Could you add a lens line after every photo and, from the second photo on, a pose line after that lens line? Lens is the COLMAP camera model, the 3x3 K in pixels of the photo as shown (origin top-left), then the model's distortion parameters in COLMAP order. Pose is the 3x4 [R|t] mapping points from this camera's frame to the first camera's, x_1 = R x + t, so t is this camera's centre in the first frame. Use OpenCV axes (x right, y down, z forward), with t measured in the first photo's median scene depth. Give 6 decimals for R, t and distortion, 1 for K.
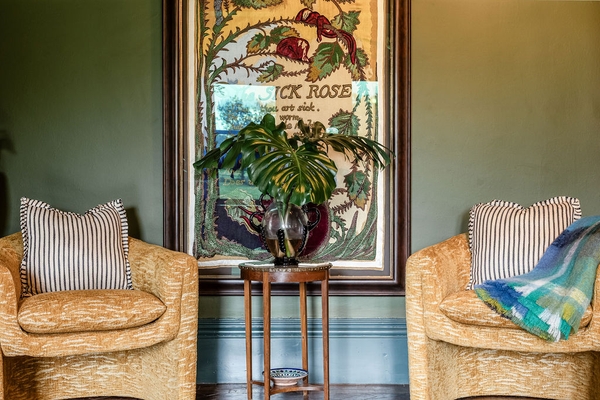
lens RADIAL K [[831.5, 0, 277.0], [0, 831.5, 199.3], [0, 0, 1]] dist [0.005274, 0.016000]
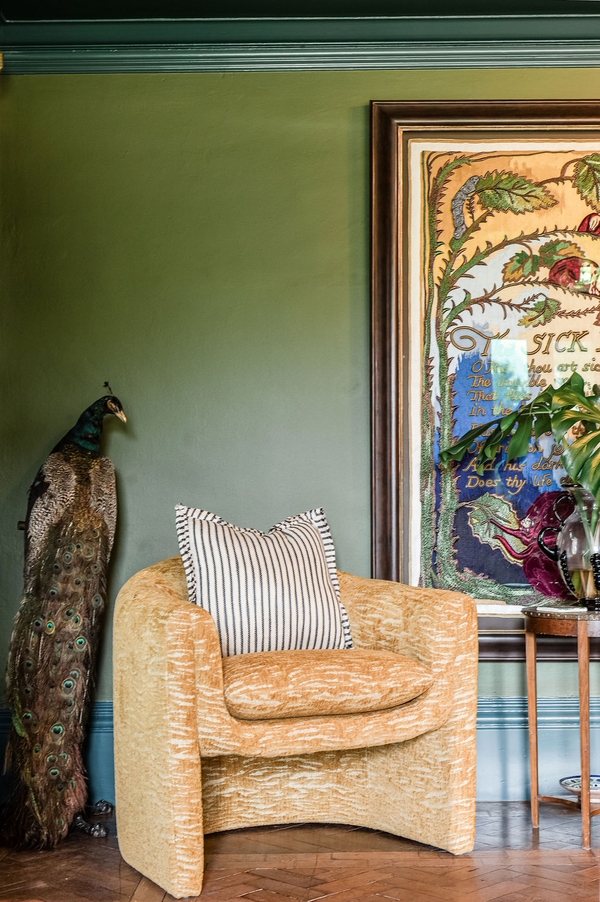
lens RADIAL K [[1250.1, 0, 299.7], [0, 1250.1, 477.7], [0, 0, 1]] dist [0.005274, 0.016000]
pose [[0.999576, -0.000607, 0.029094, -0.221341], [0.001908, 0.998998, -0.044714, 0.018342], [-0.029038, 0.044750, 0.998576, 0.046831]]
